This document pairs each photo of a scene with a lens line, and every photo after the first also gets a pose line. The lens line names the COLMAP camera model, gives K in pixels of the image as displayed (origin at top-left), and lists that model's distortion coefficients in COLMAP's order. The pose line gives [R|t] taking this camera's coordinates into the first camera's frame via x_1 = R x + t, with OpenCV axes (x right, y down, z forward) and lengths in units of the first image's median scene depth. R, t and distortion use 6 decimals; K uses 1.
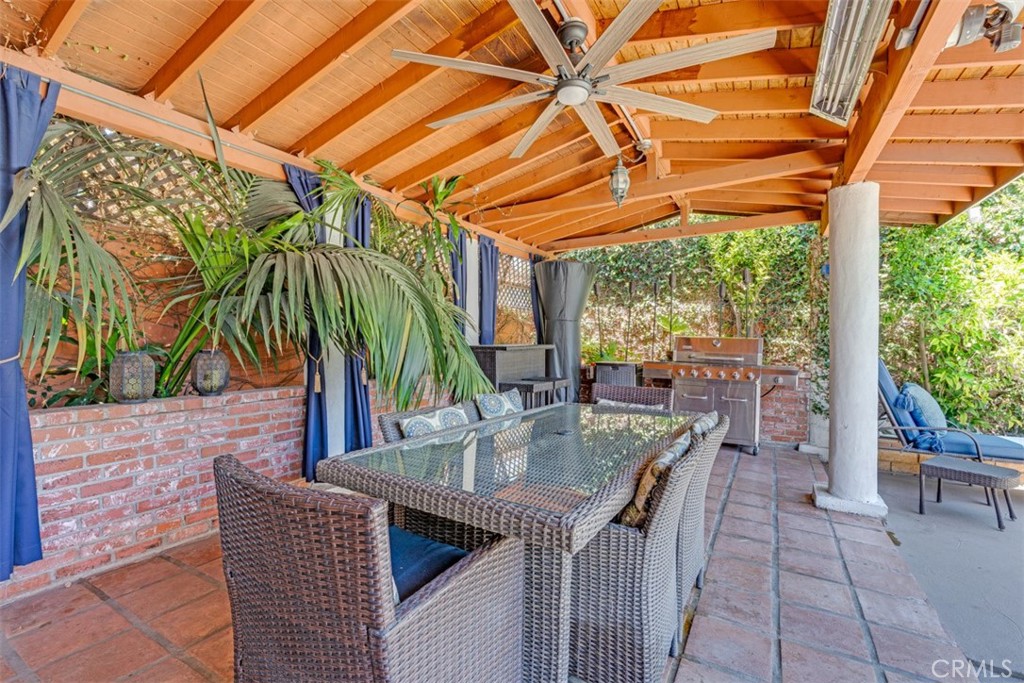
lens RADIAL K [[449.9, 0, 512.7], [0, 449.9, 342.0], [0, 0, 1]] dist [-0.005470, -0.000324]
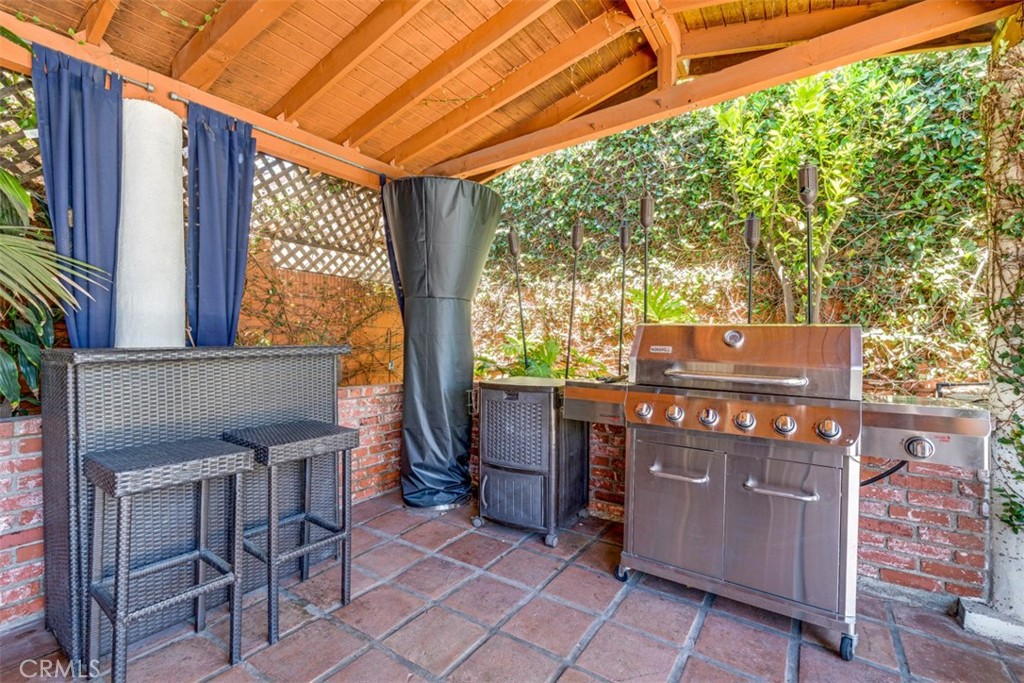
lens RADIAL K [[452.5, 0, 511.7], [0, 452.5, 341.4], [0, 0, 1]] dist [-0.005567, 0.000501]
pose [[0.997168, -0.005609, -0.075003, 0.263201], [0.005095, 0.999962, -0.007050, 0.006205], [0.075040, 0.006648, 0.997158, 0.537279]]
